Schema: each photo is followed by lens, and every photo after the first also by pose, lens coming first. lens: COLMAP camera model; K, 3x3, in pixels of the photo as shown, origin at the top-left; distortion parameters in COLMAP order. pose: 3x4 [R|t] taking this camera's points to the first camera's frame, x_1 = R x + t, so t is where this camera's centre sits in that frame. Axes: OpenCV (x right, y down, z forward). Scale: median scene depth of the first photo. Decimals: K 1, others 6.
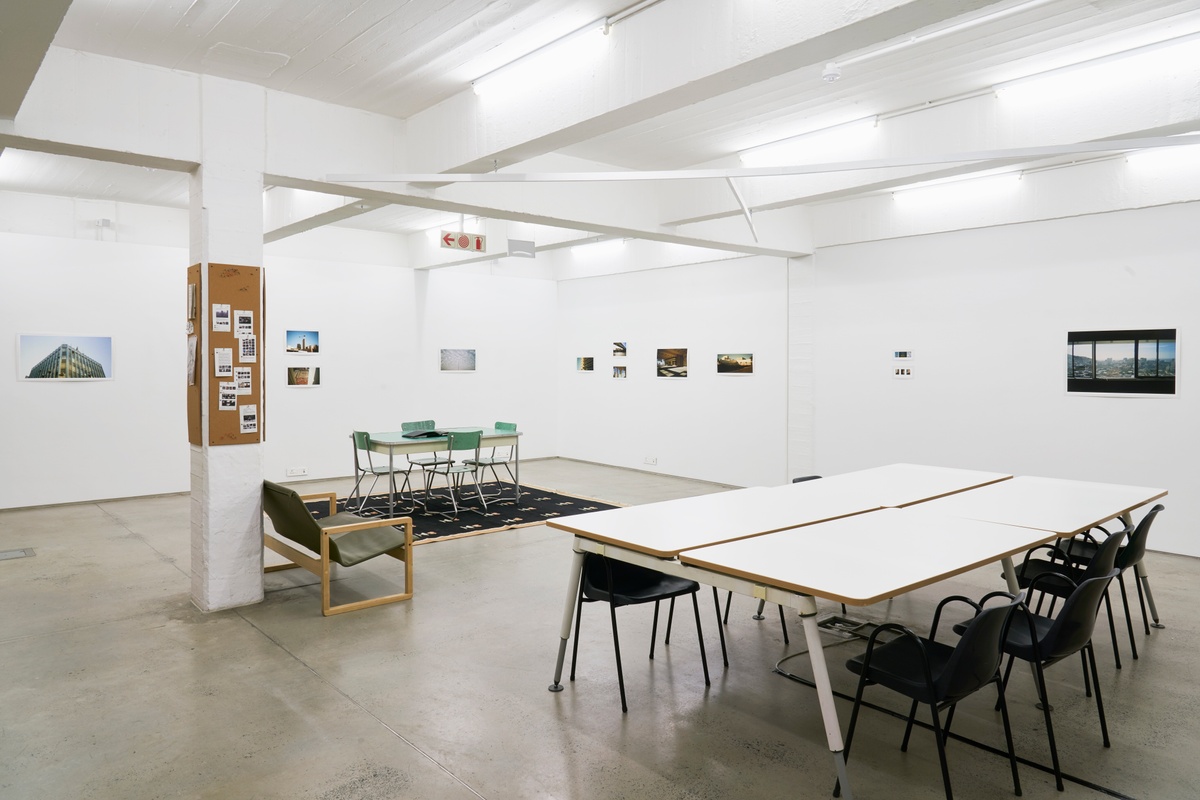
lens RADIAL K [[806.8, 0, 601.8], [0, 806.8, 390.1], [0, 0, 1]] dist [-0.003404, -0.001668]
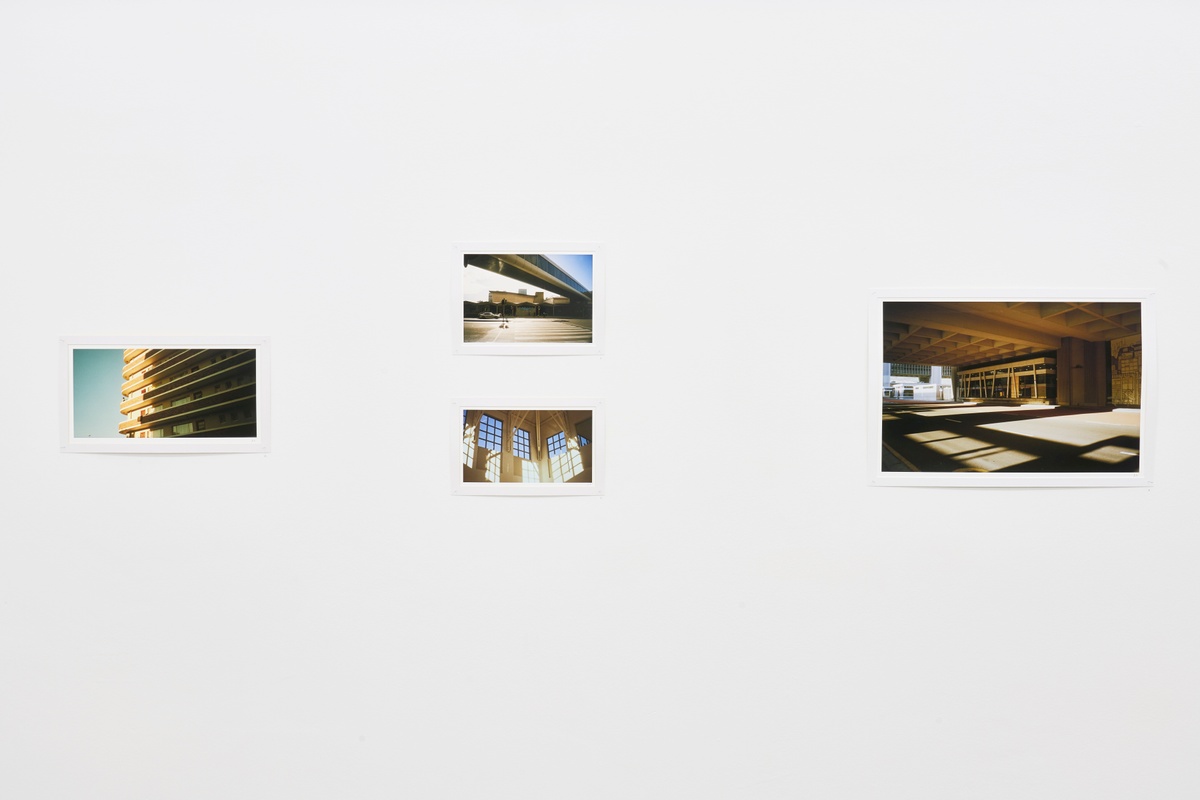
lens RADIAL K [[1245.0, 0, 600.0], [0, 1245.0, 400.1], [0, 0, 1]] dist [-0.011140, 0.000000]
pose [[0.633245, -0.002447, 0.773948, -0.164150], [0.025194, 0.999530, -0.017454, -0.029342], [-0.773541, 0.030552, 0.633009, 0.920015]]
